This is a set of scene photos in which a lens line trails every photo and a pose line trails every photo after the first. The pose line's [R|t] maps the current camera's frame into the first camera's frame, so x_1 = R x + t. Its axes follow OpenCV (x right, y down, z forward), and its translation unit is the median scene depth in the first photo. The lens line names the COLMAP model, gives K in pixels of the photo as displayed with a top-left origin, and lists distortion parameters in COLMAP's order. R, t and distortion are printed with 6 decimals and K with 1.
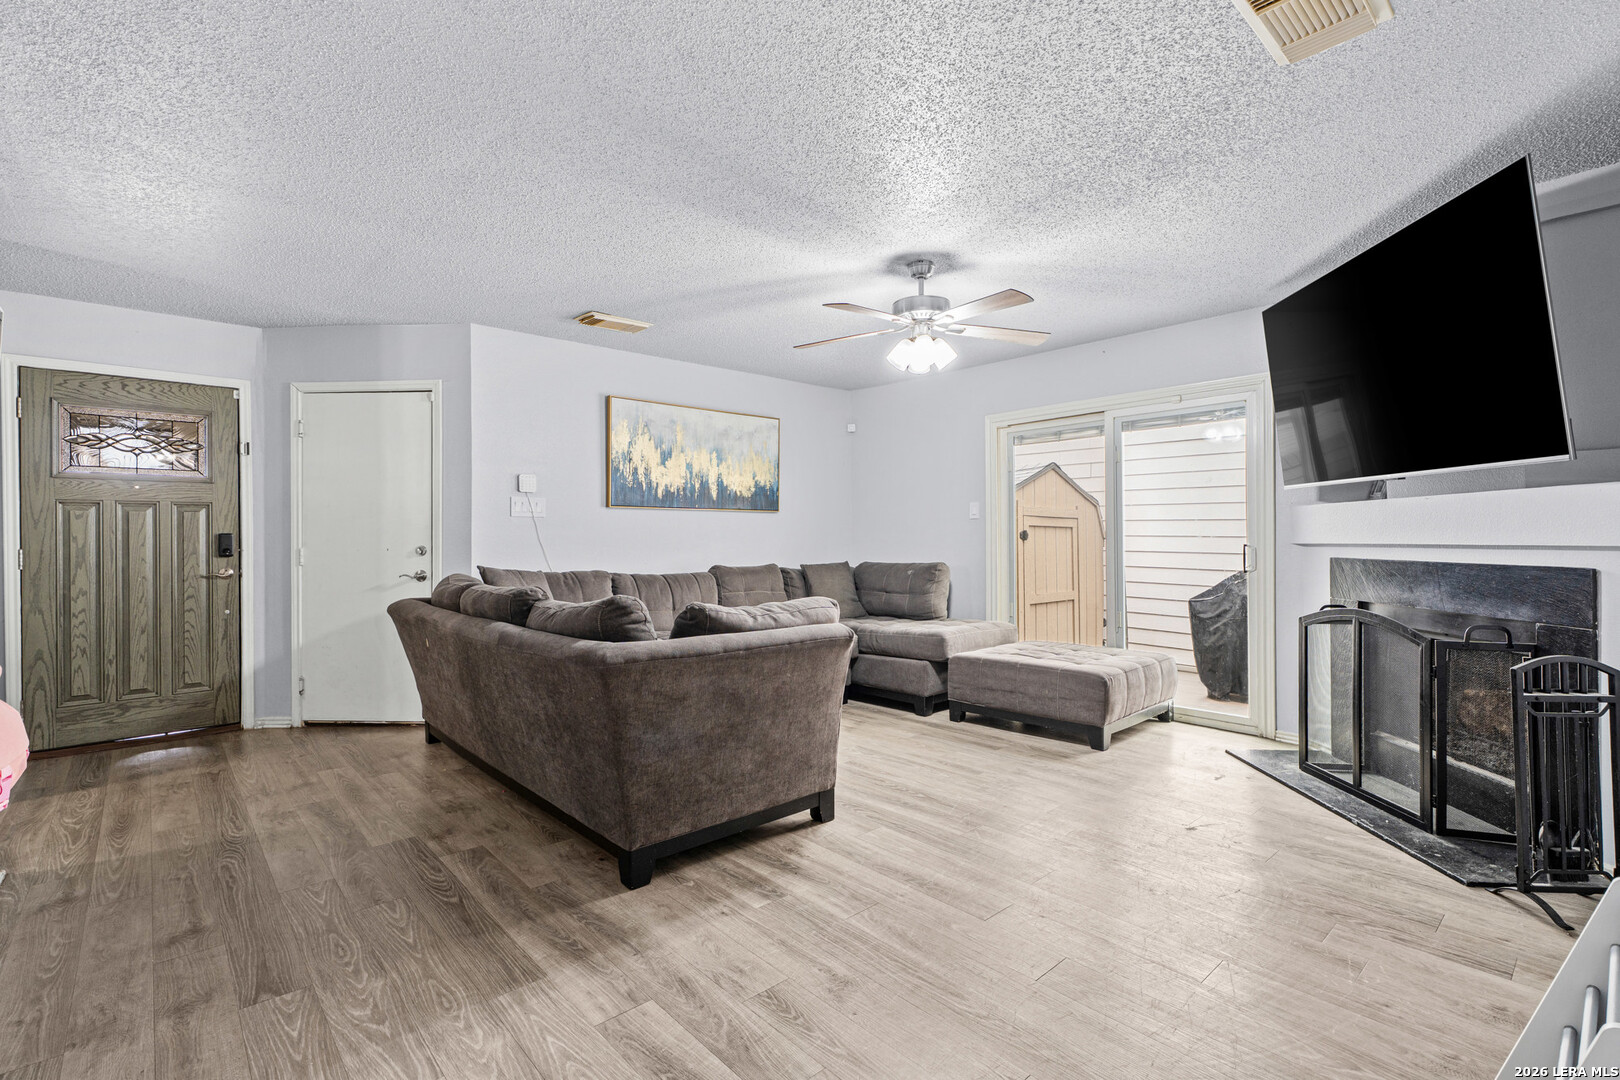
lens RADIAL K [[738.4, 0, 806.8], [0, 738.4, 537.0], [0, 0, 1]] dist [-0.002163, -0.000164]
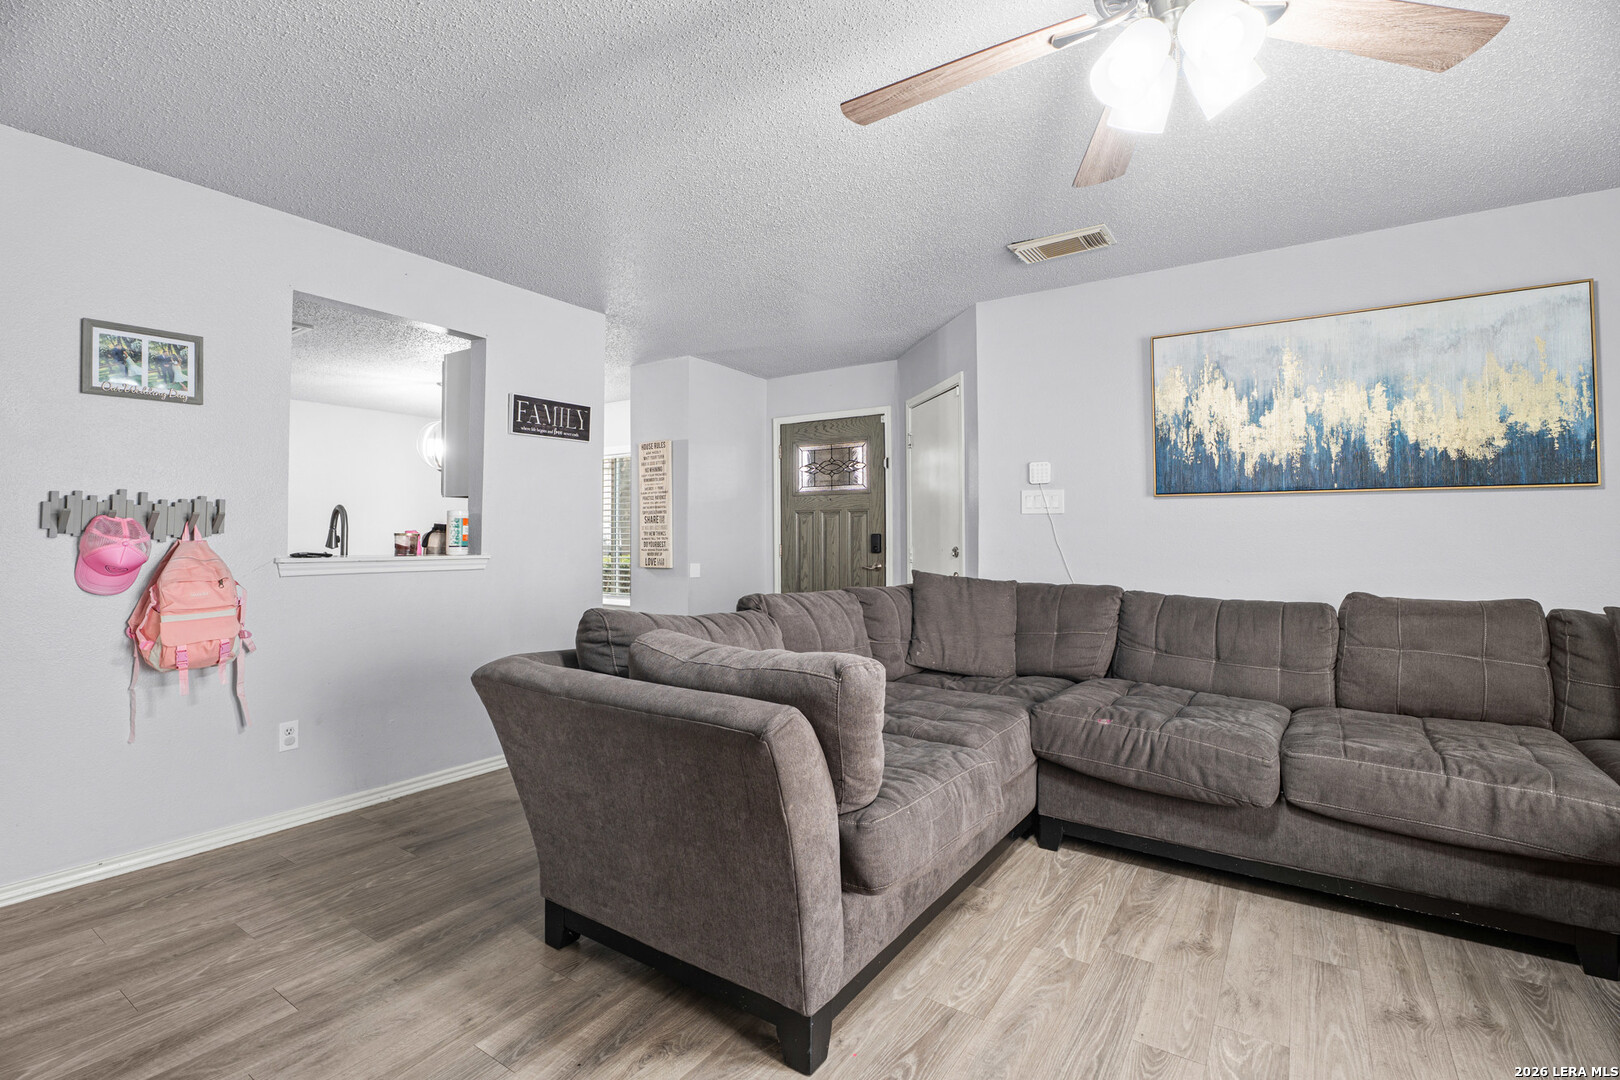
lens RADIAL K [[744.8, 0, 797.4], [0, 744.8, 507.4], [0, 0, 1]] dist [-0.015188, 0.000324]
pose [[0.233584, -0.032632, -0.971789, 0.383673], [-0.001213, 0.999426, -0.033852, -0.006744], [0.972336, 0.009086, 0.233411, 0.585258]]
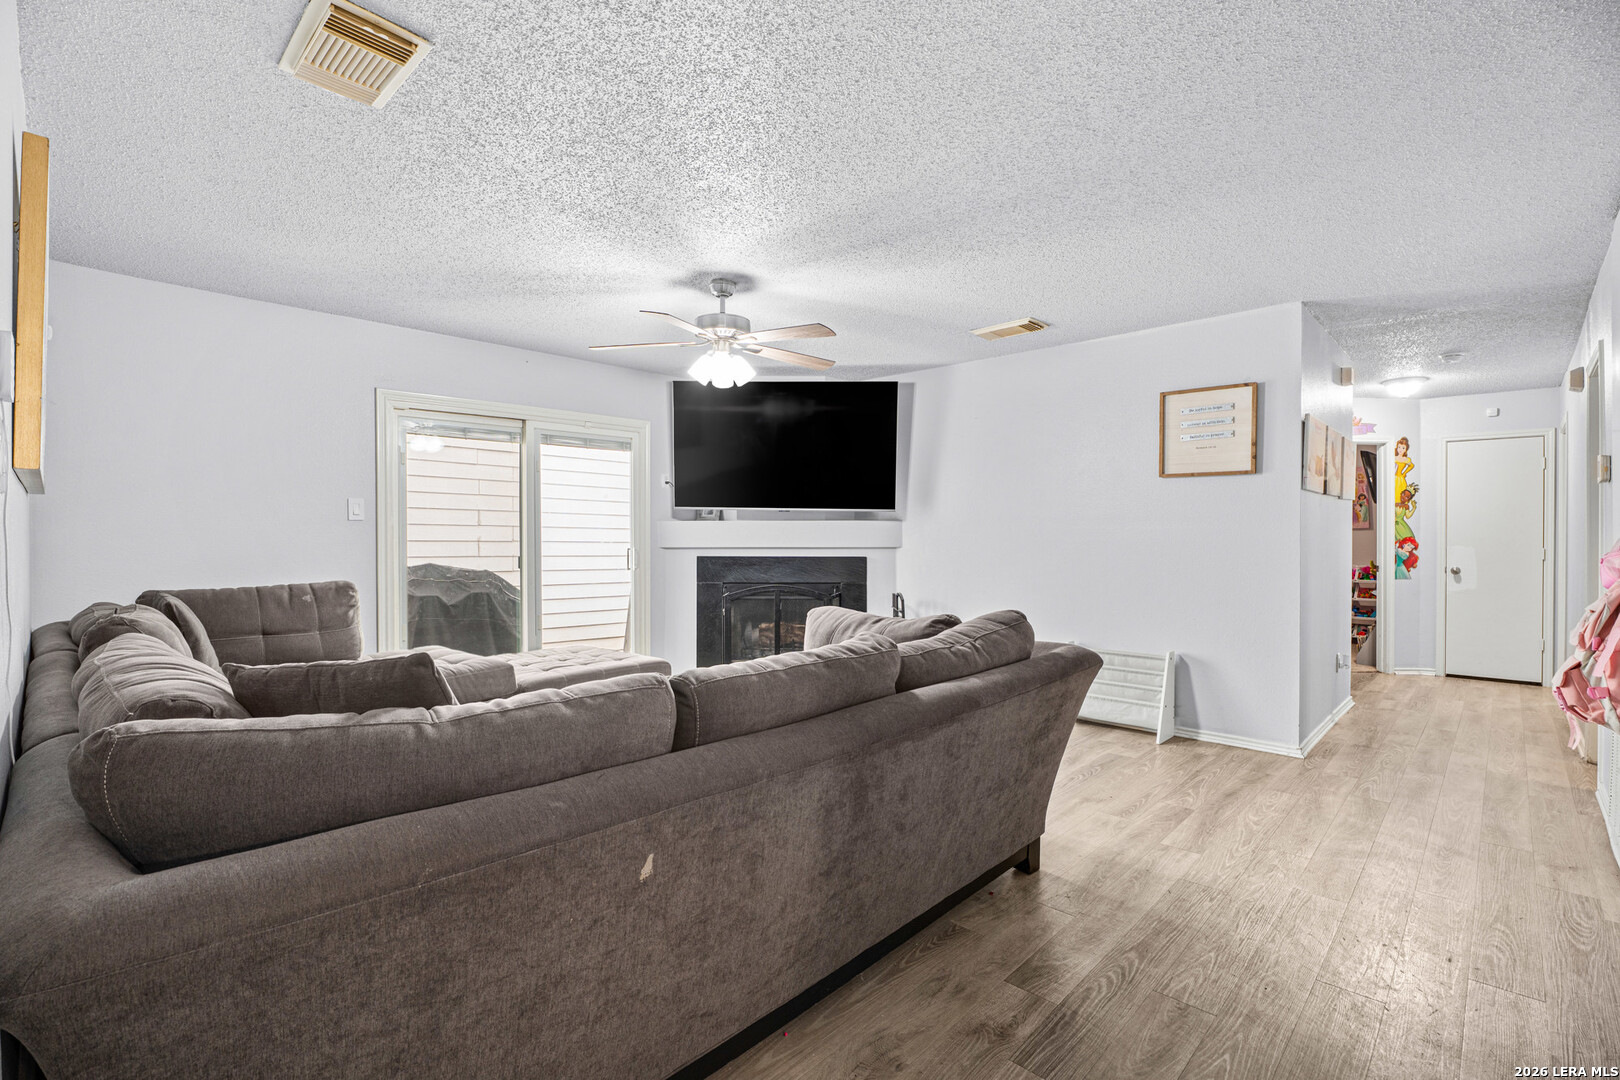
lens RADIAL K [[741.3, 0, 810.0], [0, 741.3, 540.0], [0, 0, 1]] dist [0.000912, 0.000059]
pose [[-0.083310, -0.004842, 0.996512, -0.713300], [0.000312, 0.999988, 0.004885, -0.012227], [-0.996524, 0.000718, -0.083308, 0.776182]]
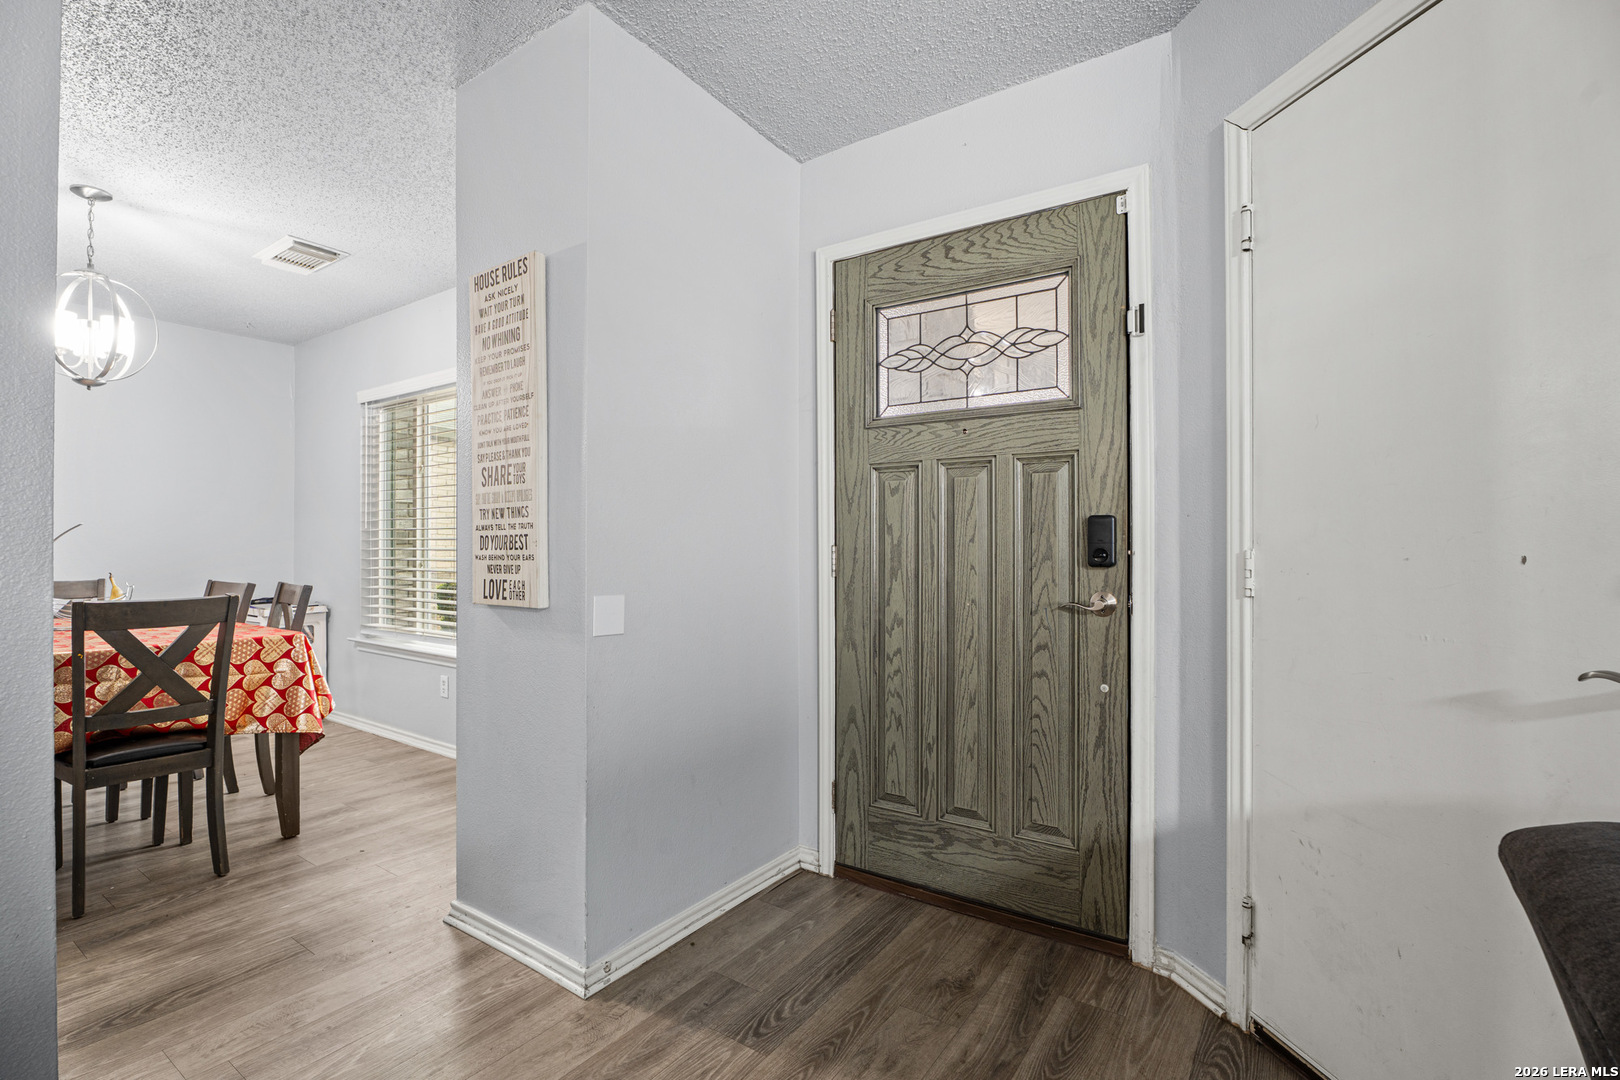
lens RADIAL K [[731.1, 0, 802.7], [0, 731.1, 540.0], [0, 0, 1]] dist [-0.016035, 0.000329]
pose [[0.231752, -0.002351, -0.972772, -0.394557], [-0.003033, 0.999990, -0.003140, 0.012233], [0.972770, 0.003678, 0.231743, 0.717690]]
